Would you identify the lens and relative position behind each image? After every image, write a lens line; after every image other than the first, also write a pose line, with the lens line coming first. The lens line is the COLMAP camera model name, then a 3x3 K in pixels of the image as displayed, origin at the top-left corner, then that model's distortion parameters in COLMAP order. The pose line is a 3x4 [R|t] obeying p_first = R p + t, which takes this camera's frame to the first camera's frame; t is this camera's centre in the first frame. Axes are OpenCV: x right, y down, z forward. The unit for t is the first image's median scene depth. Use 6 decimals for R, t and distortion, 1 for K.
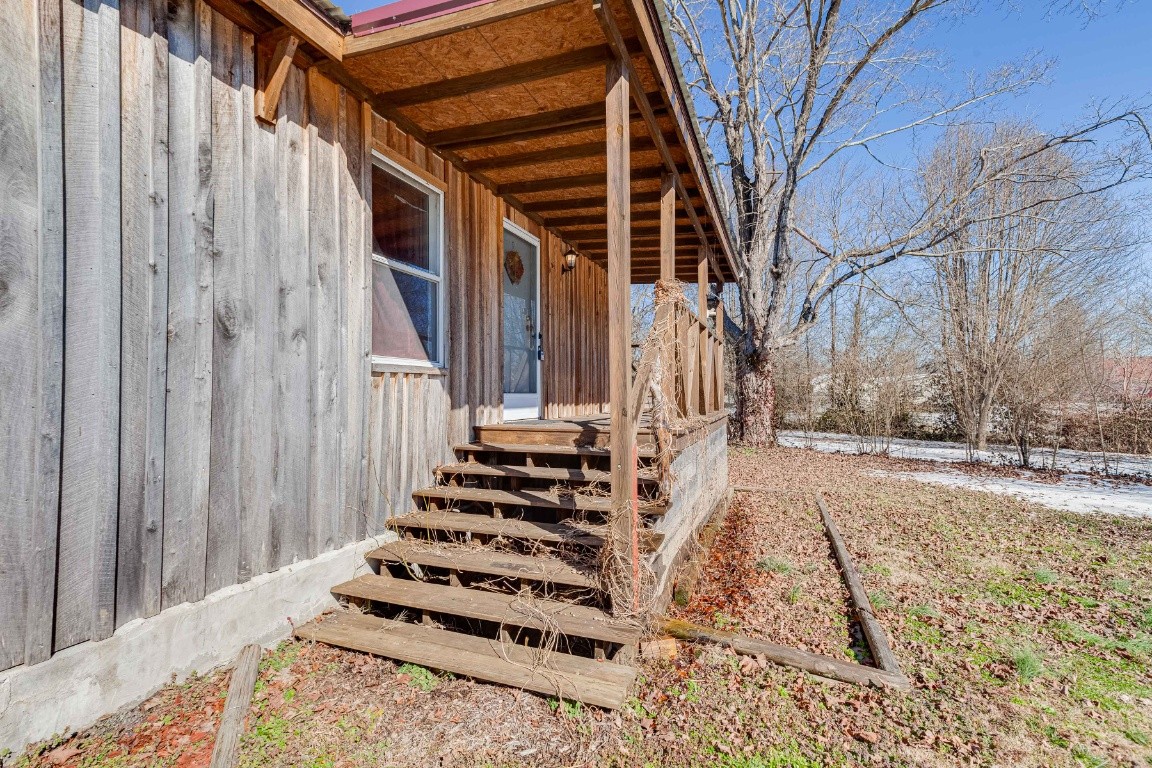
lens RADIAL K [[505.3, 0, 576.0], [0, 505.3, 384.0], [0, 0, 1]] dist [0.023628, -0.000124]
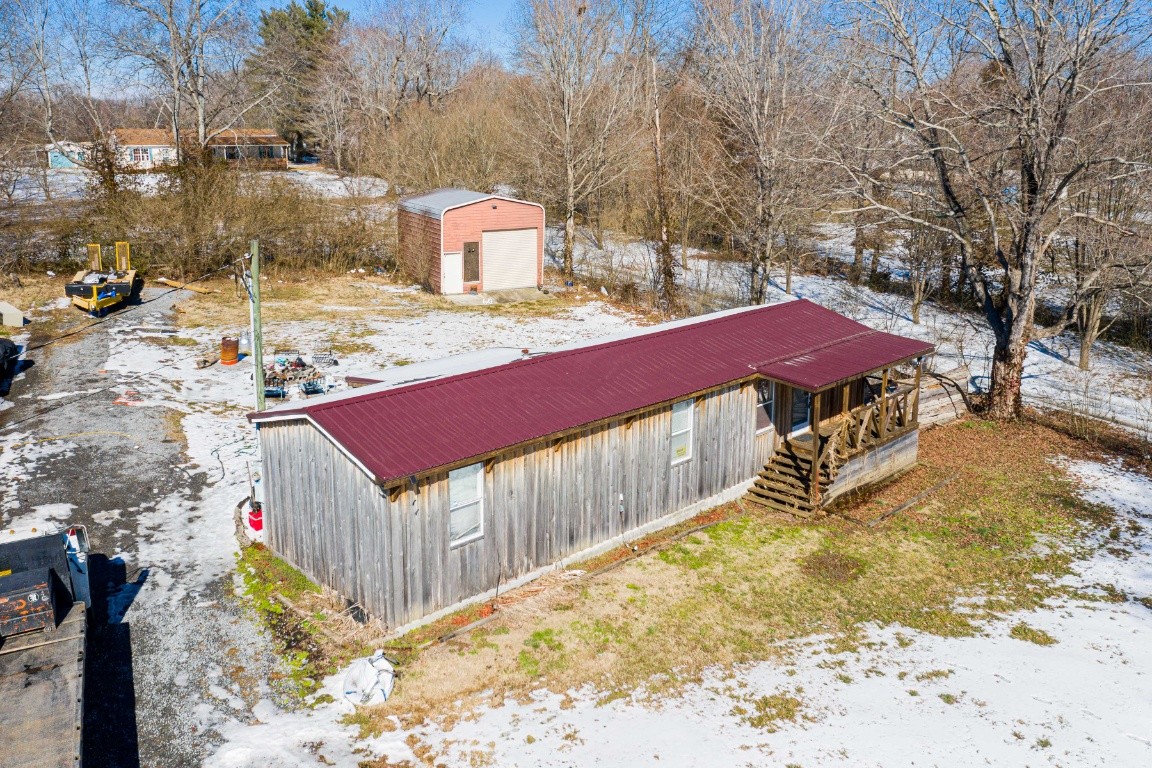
lens RADIAL K [[917.3, 0, 576.0], [0, 917.3, 384.0], [0, 0, 1]] dist [-0.038370, 0.002548]
pose [[0.919936, 0.107154, -0.377143, 0.960212], [-0.000662, 0.962351, 0.271808, -2.431229], [0.392069, -0.249796, 0.885372, -5.899894]]
